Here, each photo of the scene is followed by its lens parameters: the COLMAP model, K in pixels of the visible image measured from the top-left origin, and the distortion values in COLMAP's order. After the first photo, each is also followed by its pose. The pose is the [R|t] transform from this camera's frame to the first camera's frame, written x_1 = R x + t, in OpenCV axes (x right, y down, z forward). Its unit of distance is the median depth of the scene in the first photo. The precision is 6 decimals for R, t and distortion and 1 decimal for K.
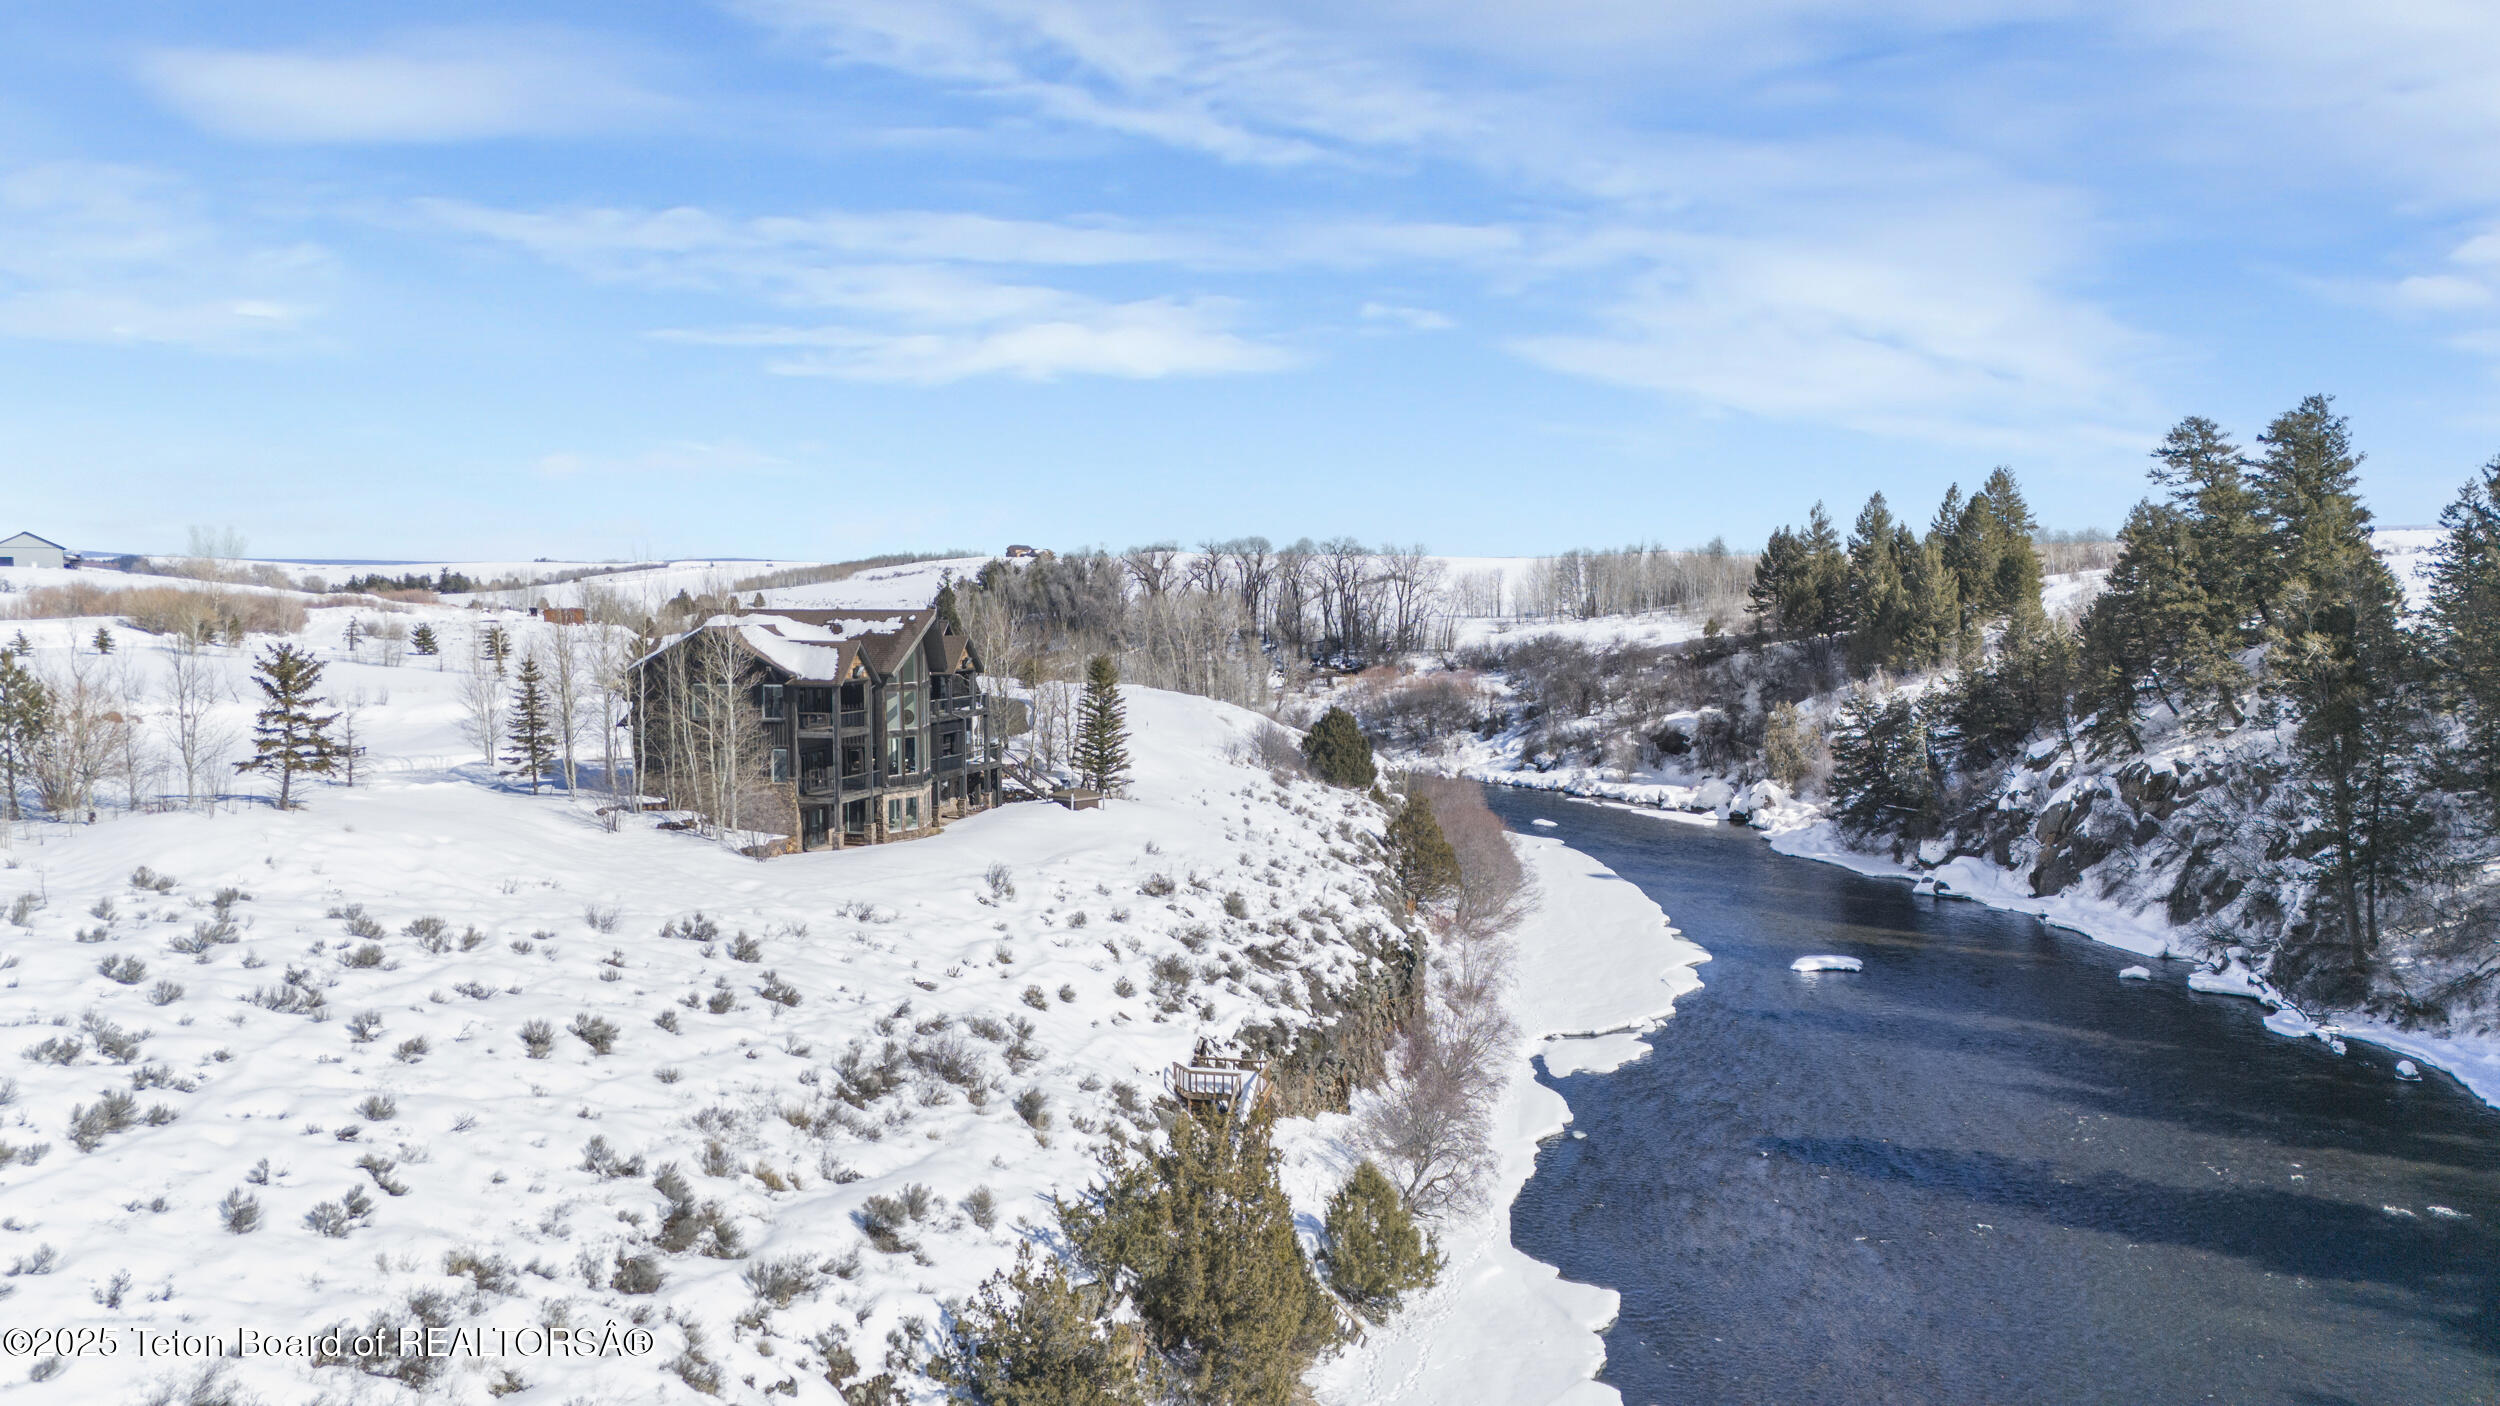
lens RADIAL K [[1806.1, 0, 1248.9], [0, 1806.1, 703.3], [0, 0, 1]] dist [0.037926, -0.031578]
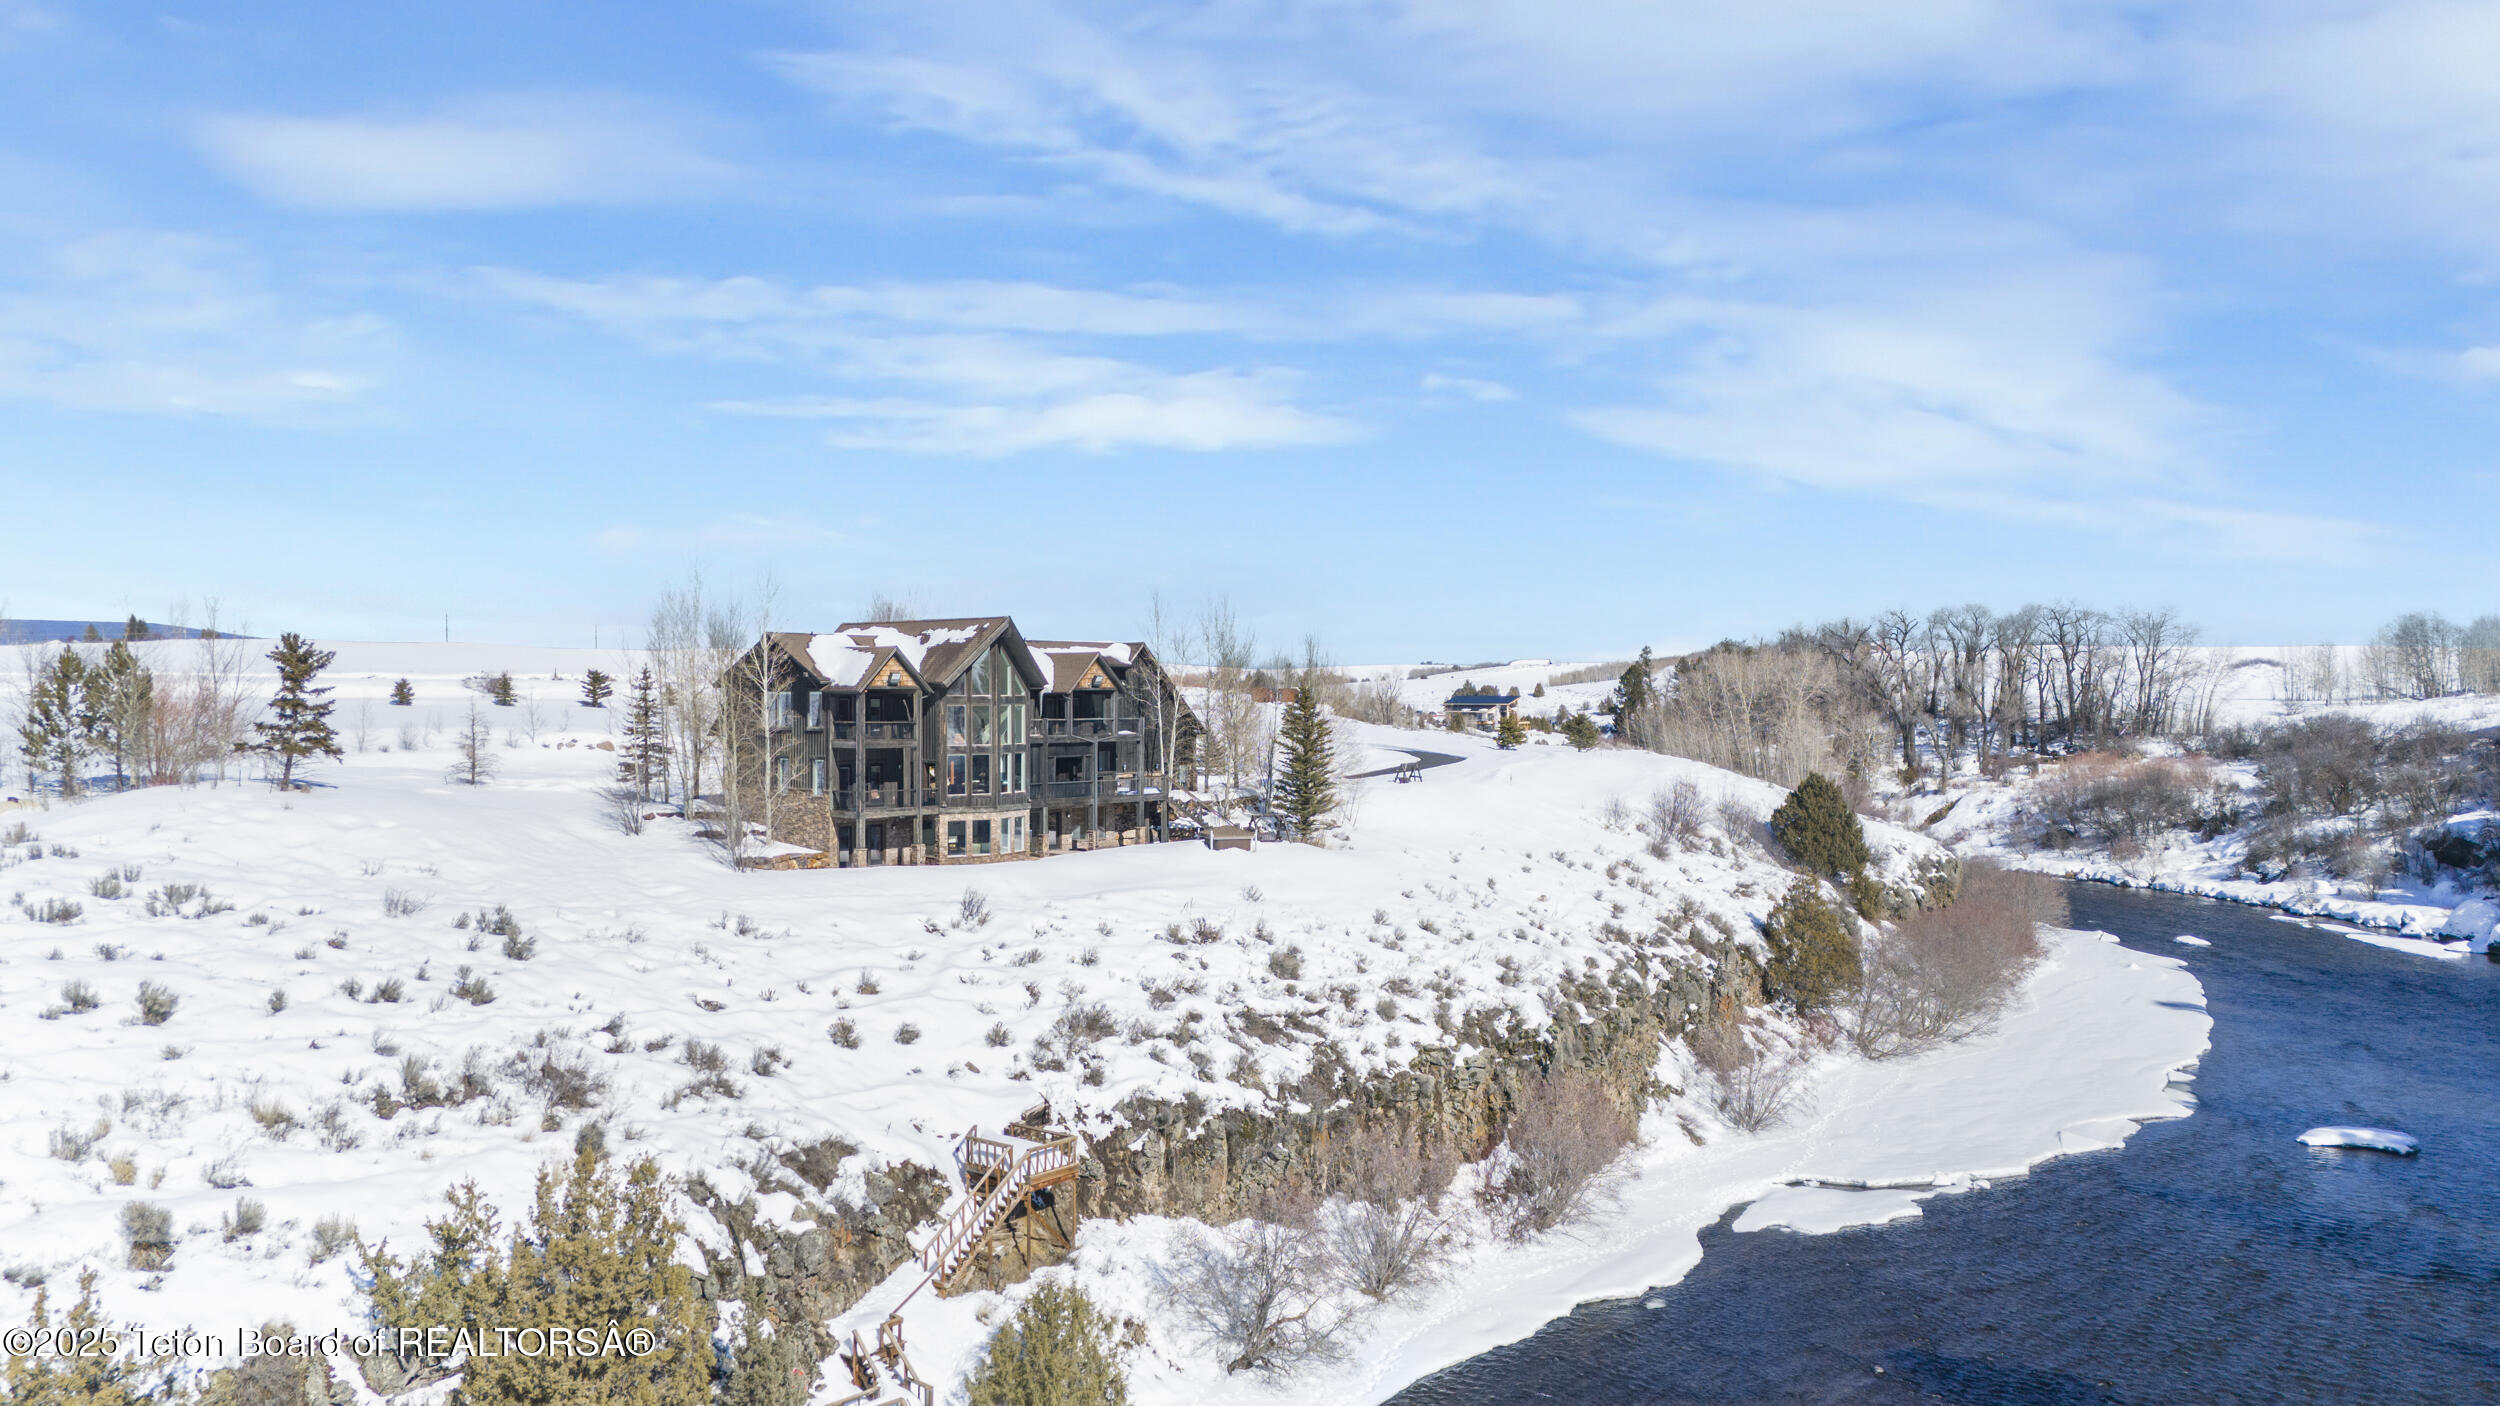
lens RADIAL K [[1806.1, 0, 1264.3], [0, 1806.1, 697.3], [0, 0, 1]] dist [0.037926, -0.031578]
pose [[0.889028, 0.002218, -0.457848, 0.374040], [-0.030377, 0.998071, -0.054149, 0.036414], [0.456844, 0.062047, 0.887380, 0.258684]]
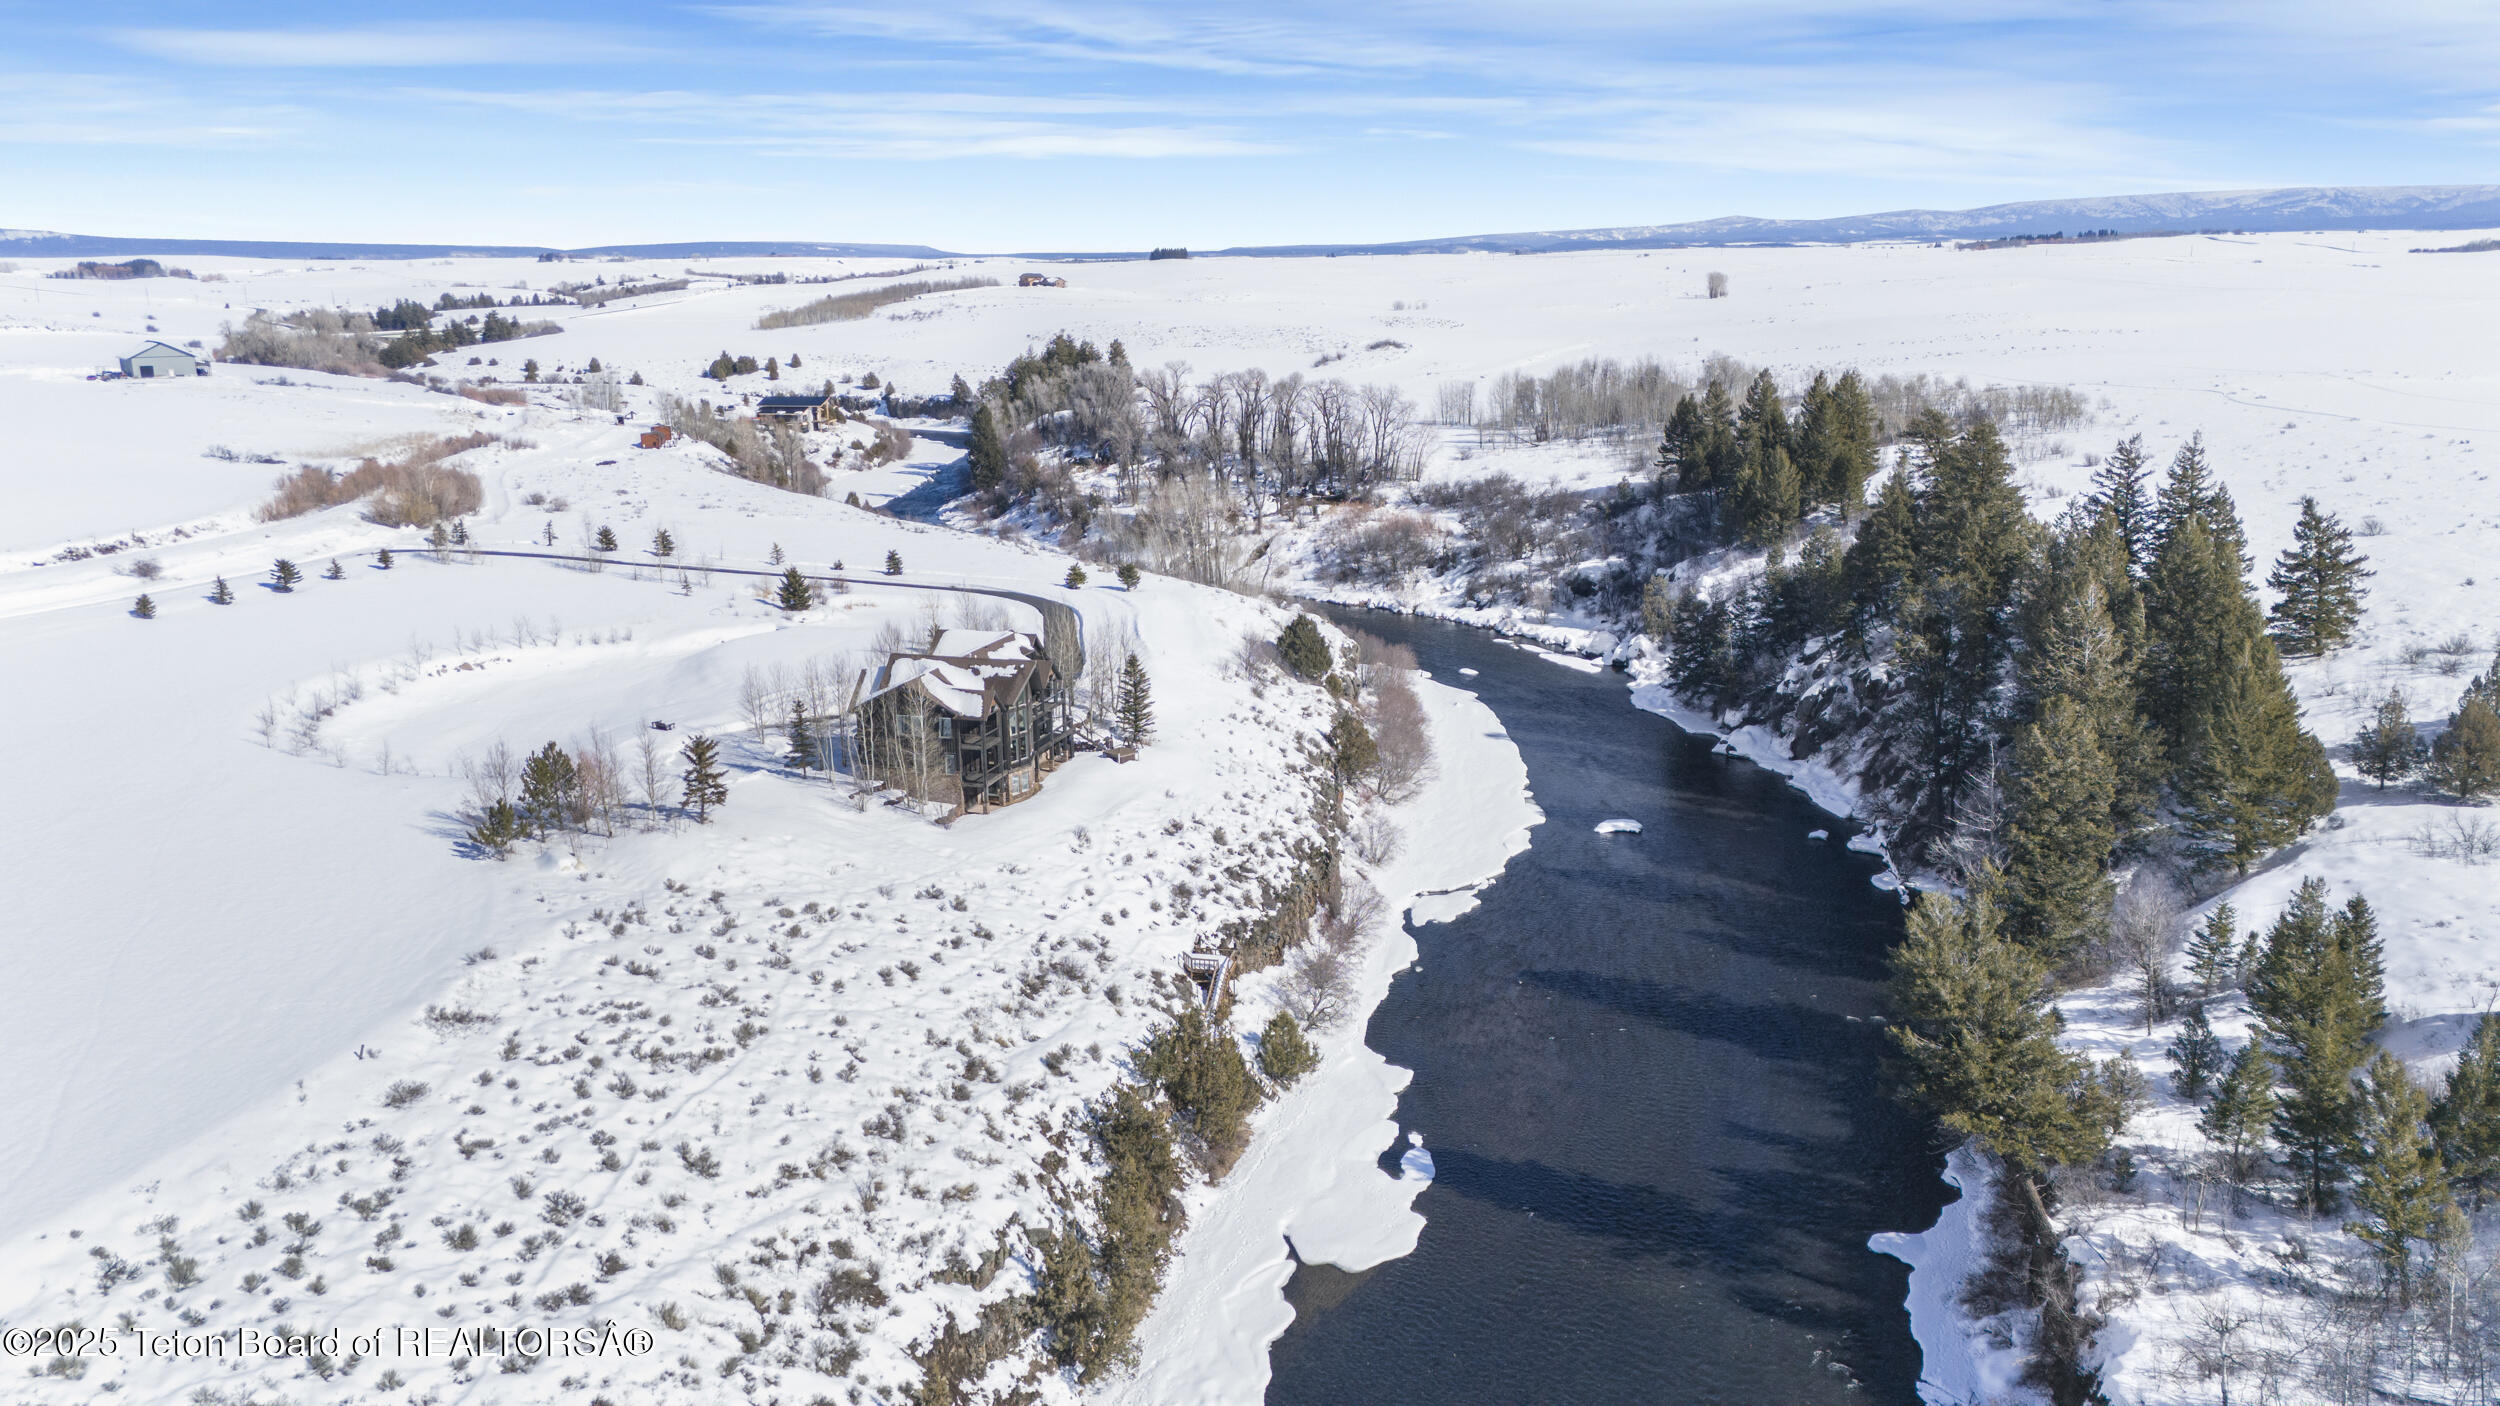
lens RADIAL K [[1806.1, 0, 1266.7], [0, 1806.1, 704.7], [0, 0, 1]] dist [0.037926, -0.031578]
pose [[0.999995, -0.002609, 0.001754, 0.034530], [0.002264, 0.984694, 0.174278, -0.309638], [-0.002182, -0.174273, 0.984695, -0.649619]]
